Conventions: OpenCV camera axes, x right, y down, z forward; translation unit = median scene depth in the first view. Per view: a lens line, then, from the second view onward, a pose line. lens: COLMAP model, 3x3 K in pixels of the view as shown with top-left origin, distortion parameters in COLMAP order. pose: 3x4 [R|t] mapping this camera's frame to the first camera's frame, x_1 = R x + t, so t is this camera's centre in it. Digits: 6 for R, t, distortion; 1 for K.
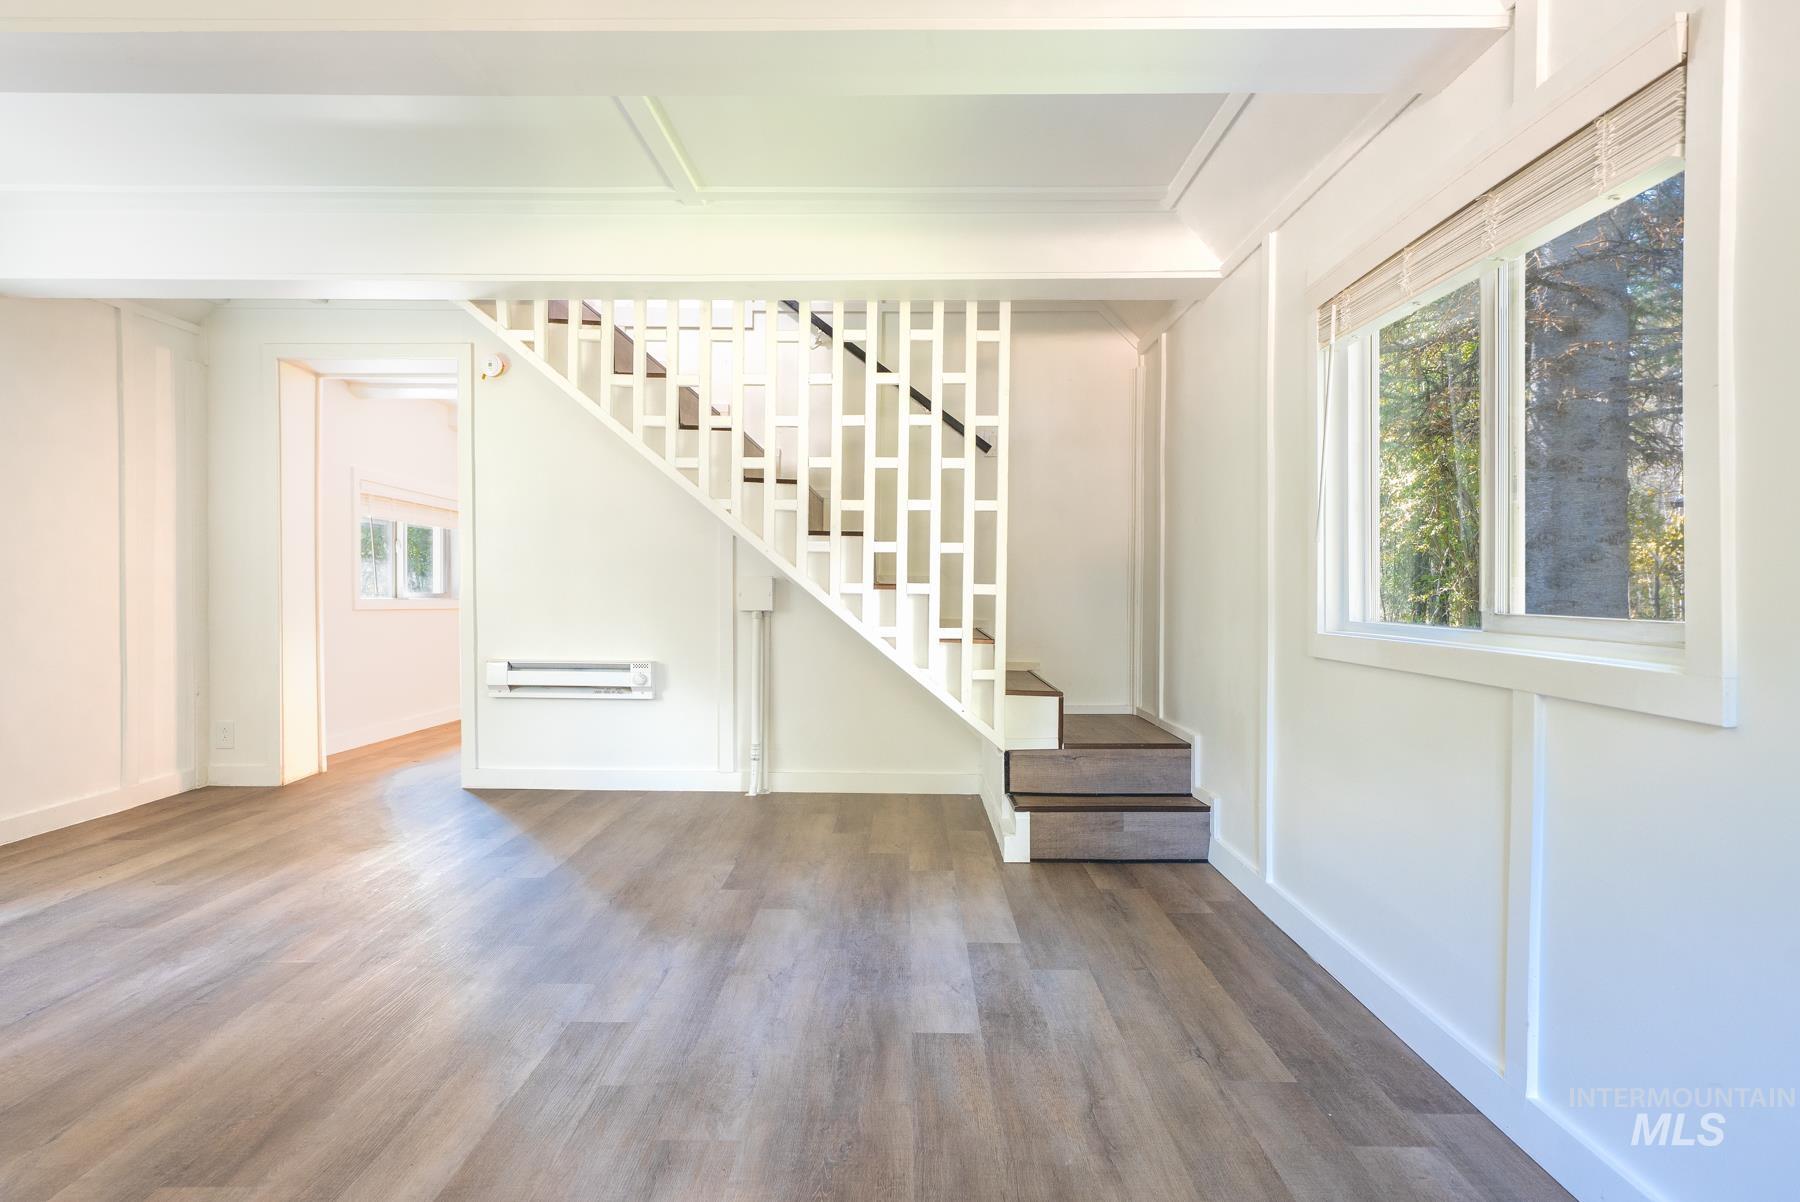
lens RADIAL K [[1001.1, 0, 899.6], [0, 1001.1, 604.5], [0, 0, 1]] dist [-0.002100, -0.000308]
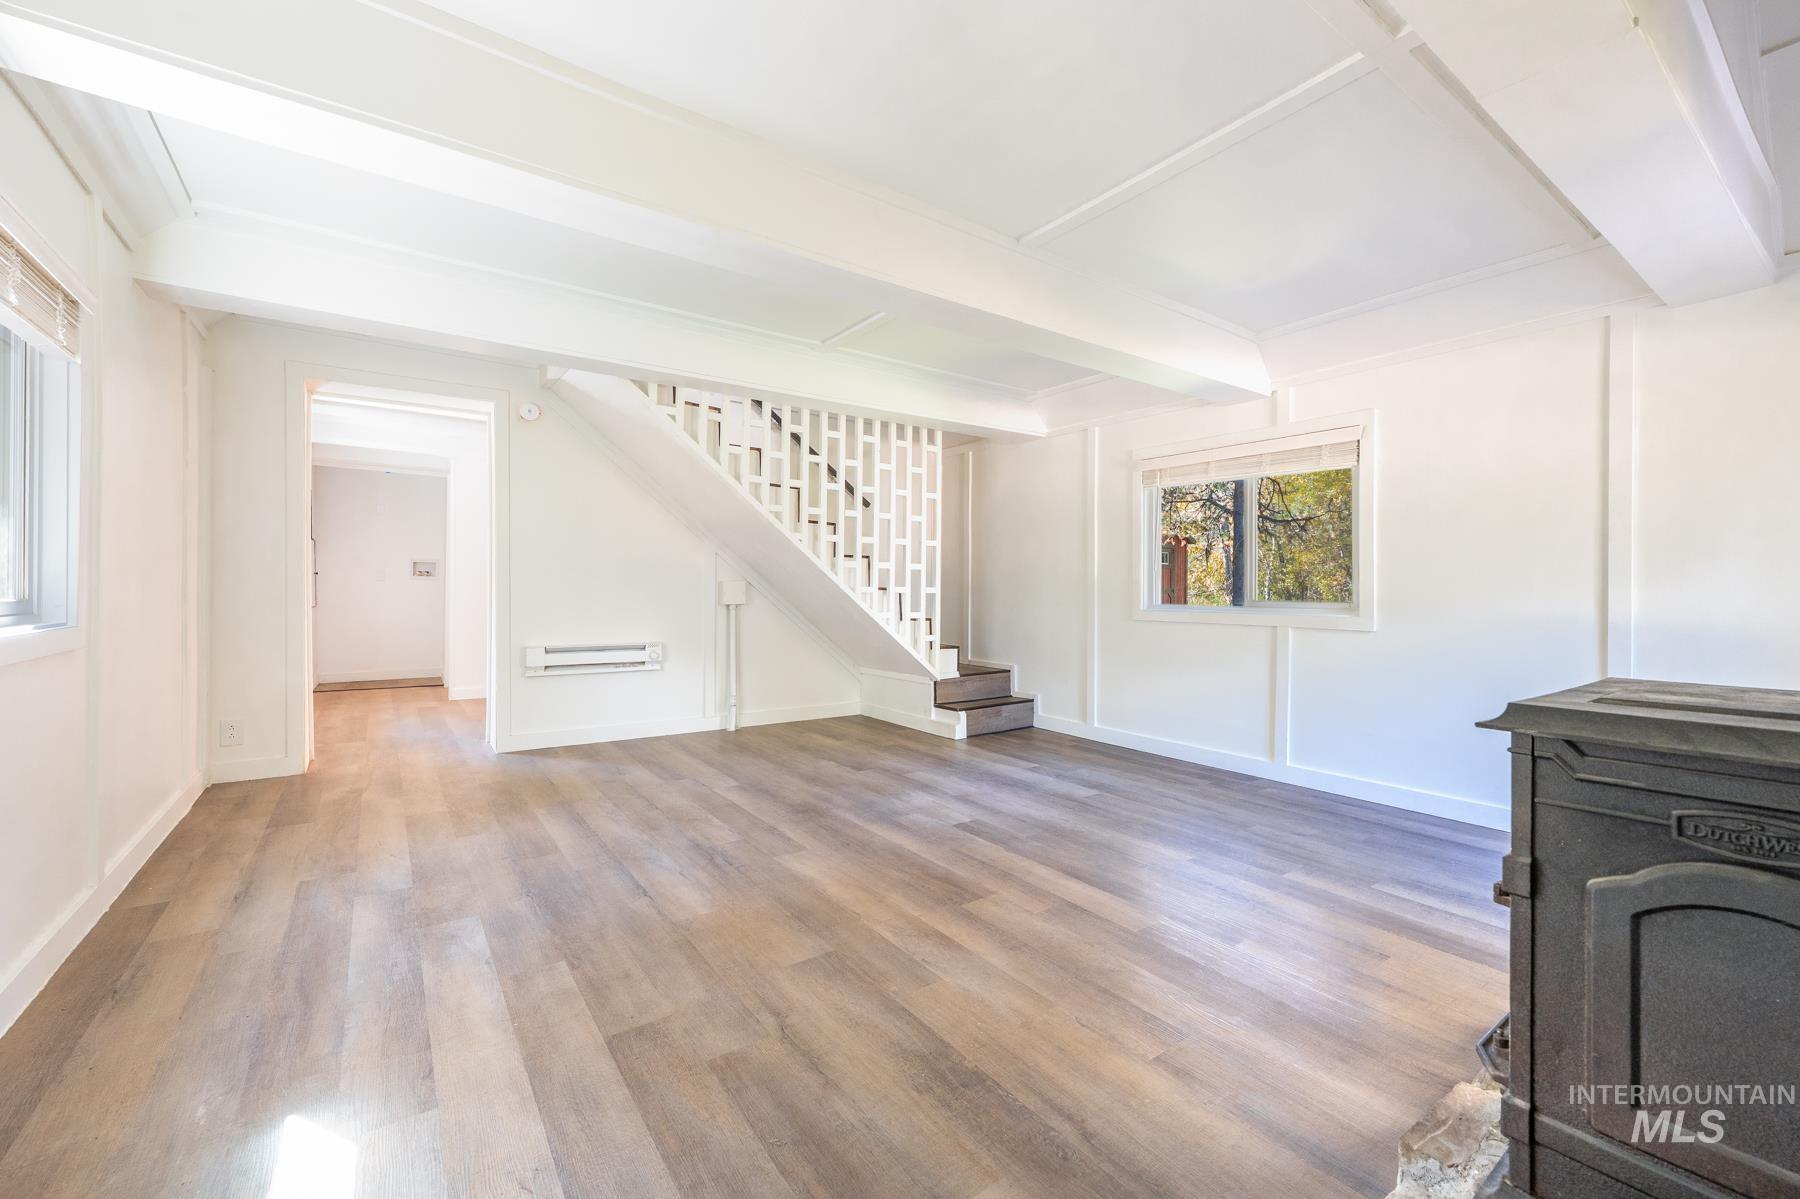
lens RADIAL K [[733.2, 0, 911.2], [0, 733.2, 587.6], [0, 0, 1]] dist [0.000117, 0.000066]
pose [[0.803306, 0.001243, 0.595565, -0.719643], [0.009671, 0.999839, -0.015131, -0.000275], [-0.595488, 0.017915, 0.803164, -0.029064]]
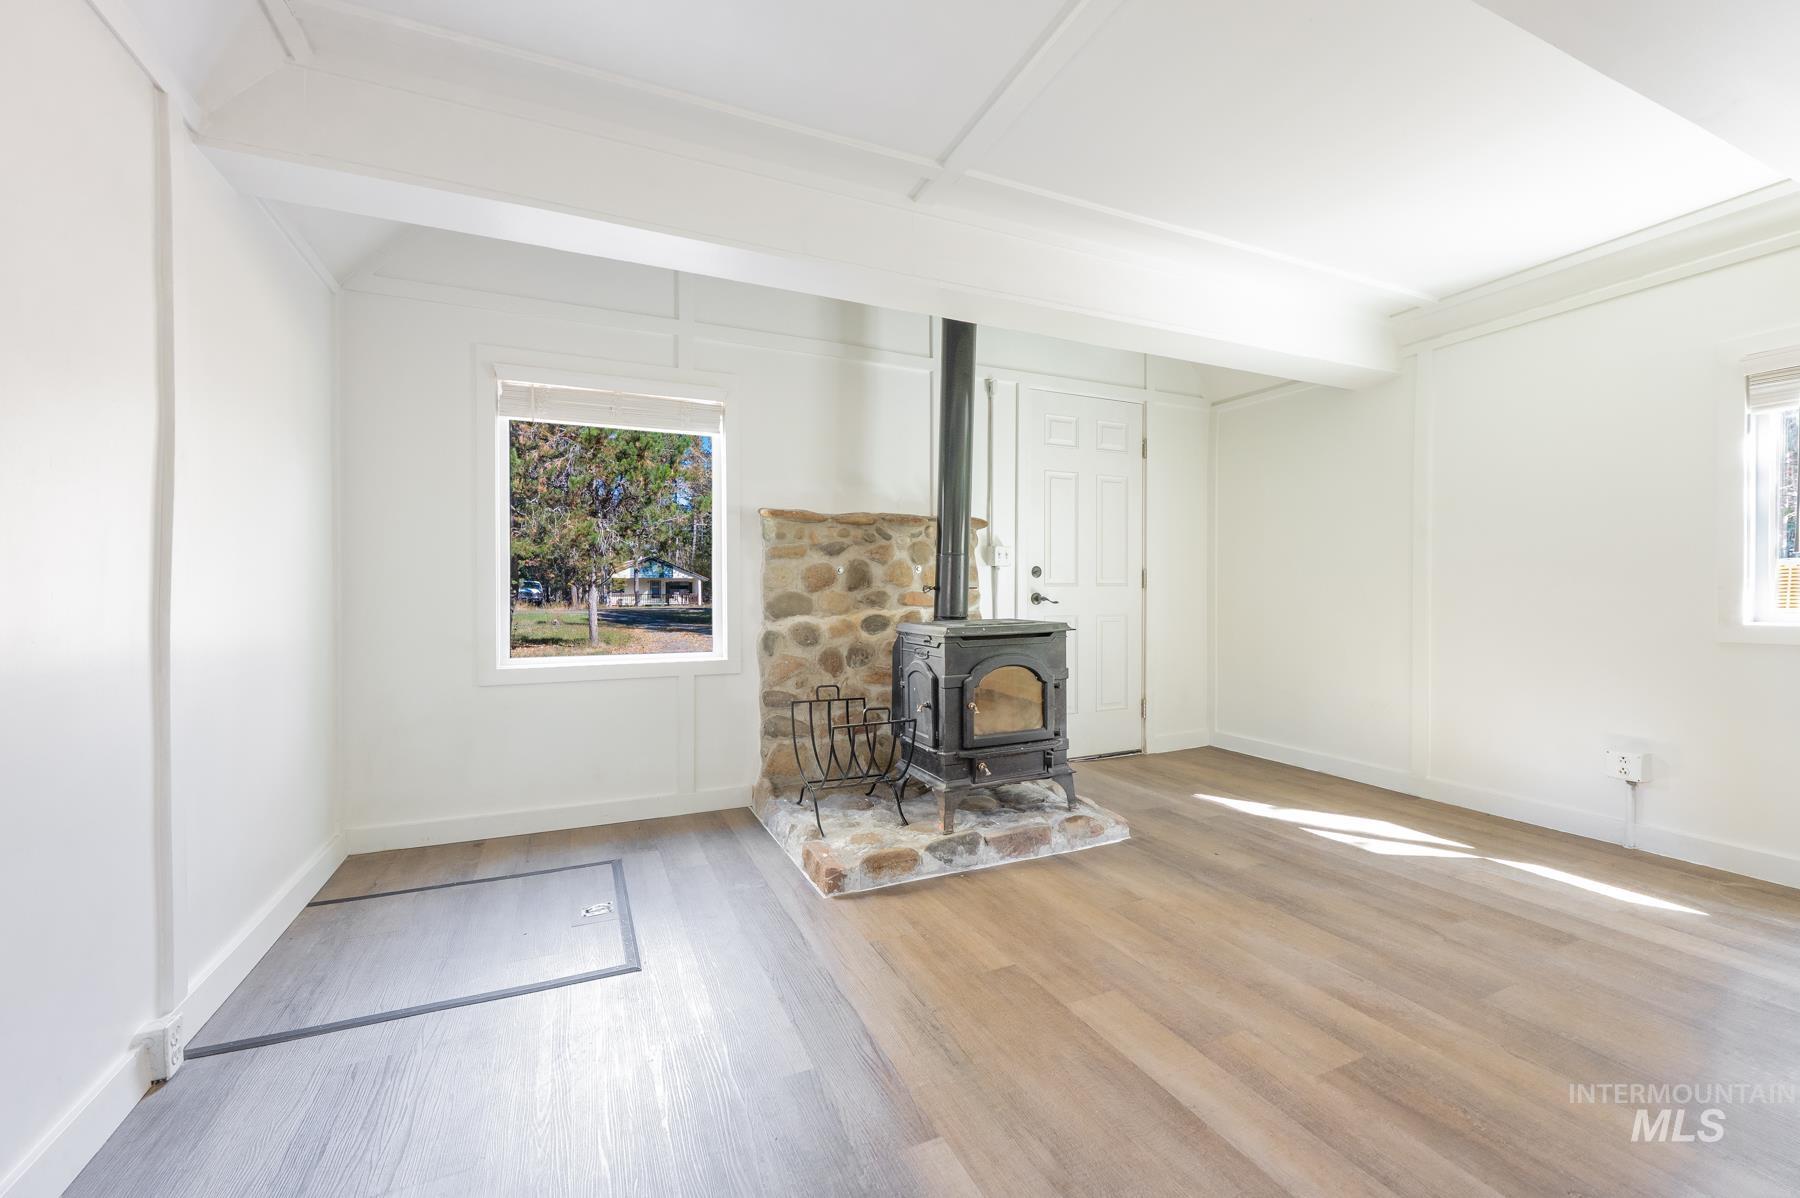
lens RADIAL K [[718.4, 0, 899.3], [0, 718.4, 601.9], [0, 0, 1]] dist [-0.000994, -0.000161]
pose [[-0.905361, 0.004074, -0.424623, 0.086766], [-0.011609, 0.999343, 0.034339, -0.012258], [0.424483, 0.036018, -0.904719, 0.687803]]
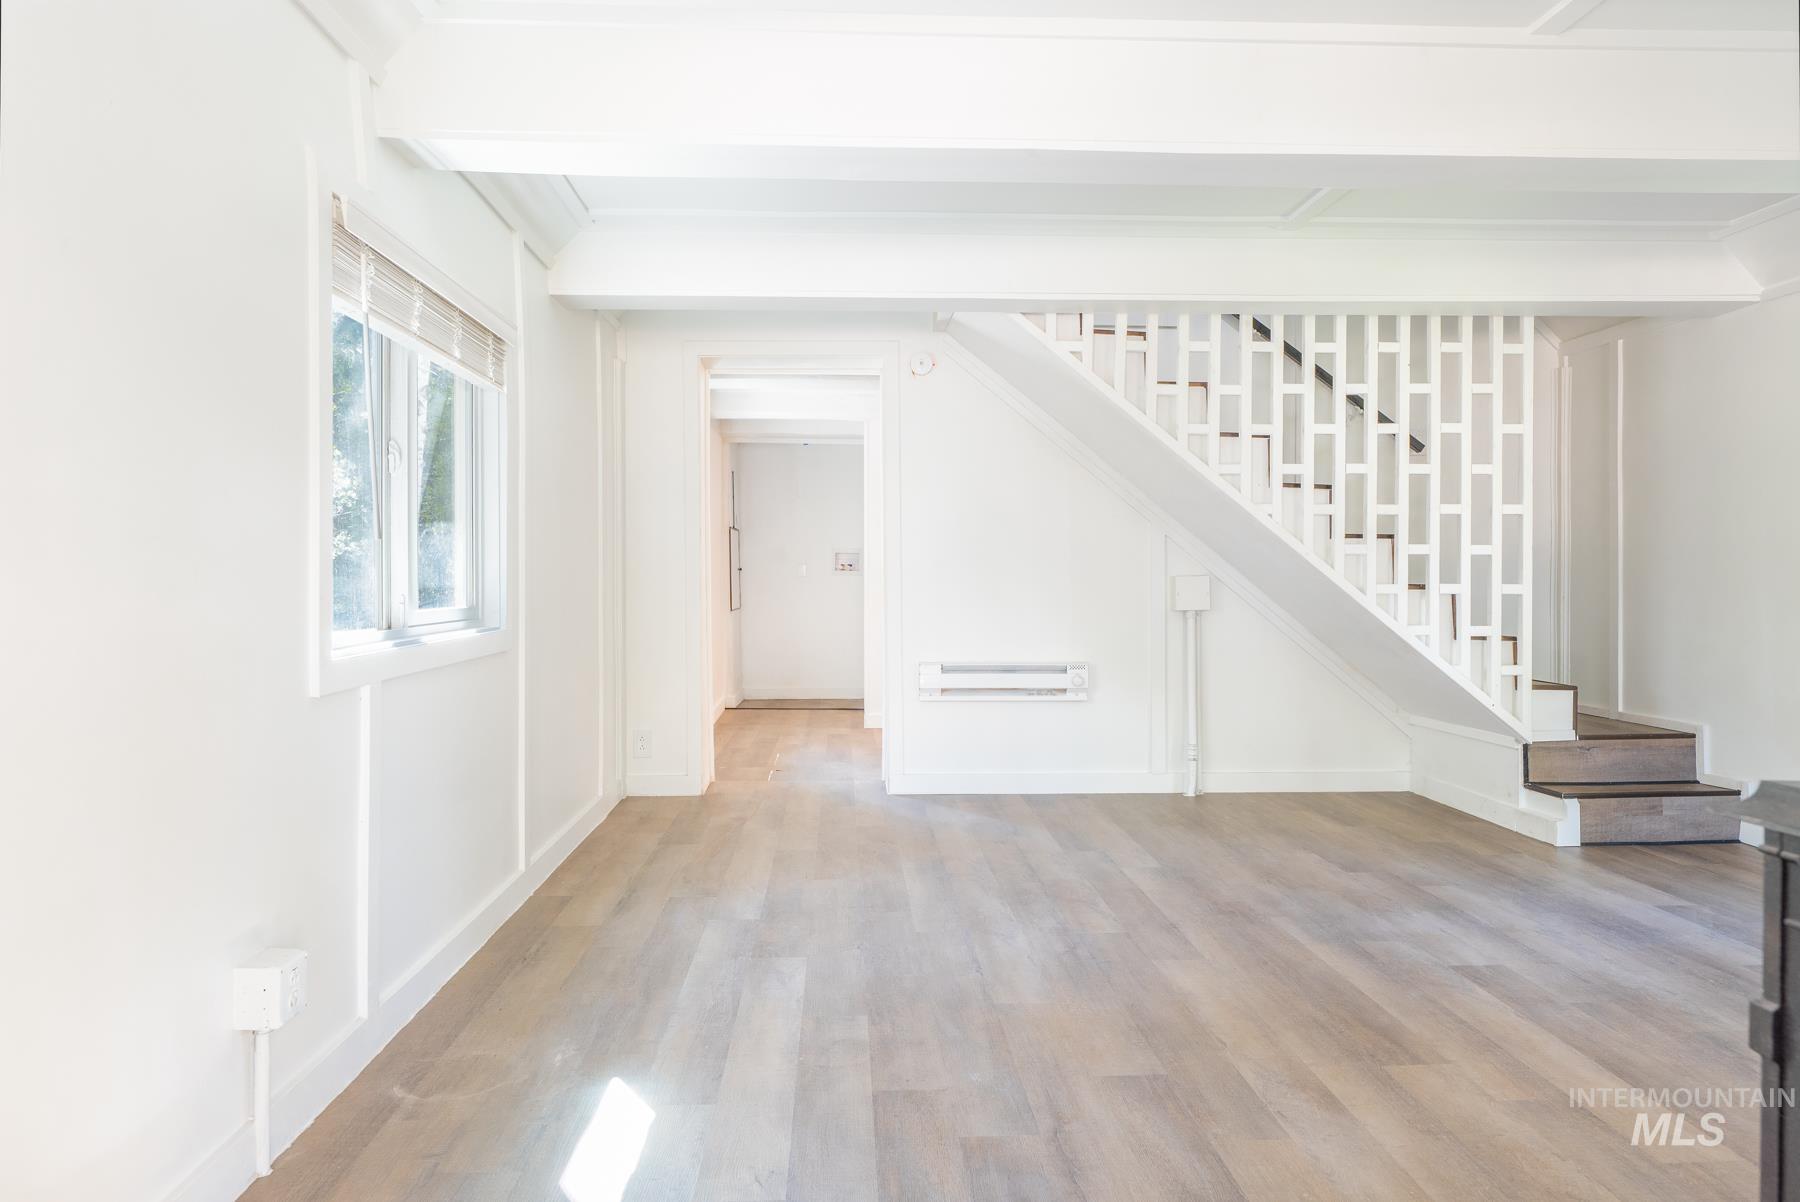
lens RADIAL K [[1191.5, 0, 899.6], [0, 1191.5, 583.3], [0, 0, 1]] dist [0.002293, 0.001531]
pose [[0.998268, -0.006593, 0.058464, -0.629821], [0.007507, 0.999853, -0.015435, -0.006491], [-0.058354, 0.015848, 0.998170, -0.213952]]
